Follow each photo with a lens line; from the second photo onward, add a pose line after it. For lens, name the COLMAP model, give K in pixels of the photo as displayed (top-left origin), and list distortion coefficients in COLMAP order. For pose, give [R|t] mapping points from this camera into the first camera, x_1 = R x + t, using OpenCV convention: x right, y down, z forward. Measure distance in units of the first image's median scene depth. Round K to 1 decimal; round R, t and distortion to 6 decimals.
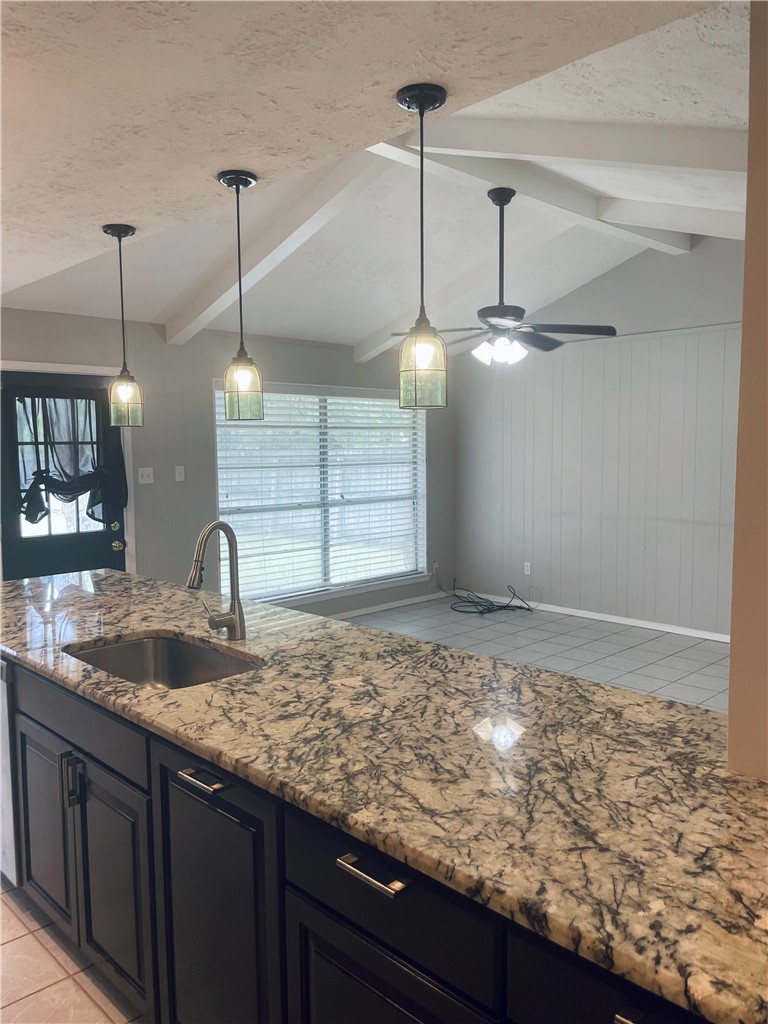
lens RADIAL K [[777.0, 0, 379.8], [0, 777.0, 509.1], [0, 0, 1]] dist [0.026214, -0.042096]
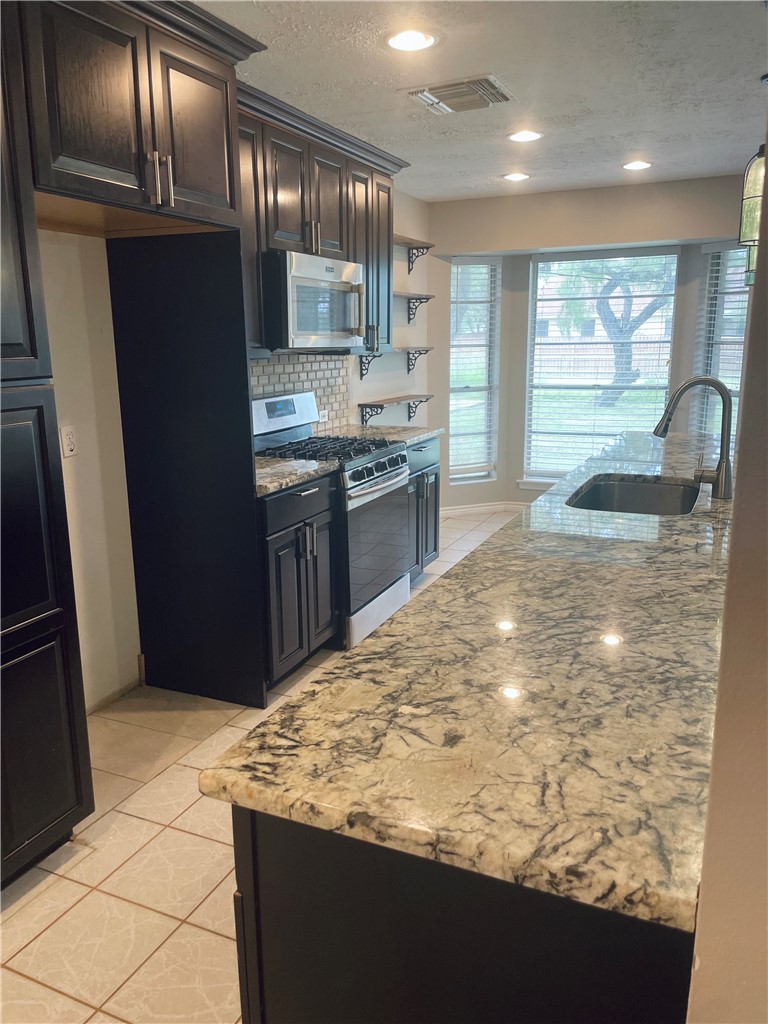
lens RADIAL K [[777.0, 0, 380.7], [0, 777.0, 512.6], [0, 0, 1]] dist [0.026214, -0.042096]
pose [[0.356258, 0.213343, -0.909706, 0.991093], [-0.073588, 0.976967, 0.200299, 0.024575], [0.931485, -0.004415, 0.363752, 0.384848]]
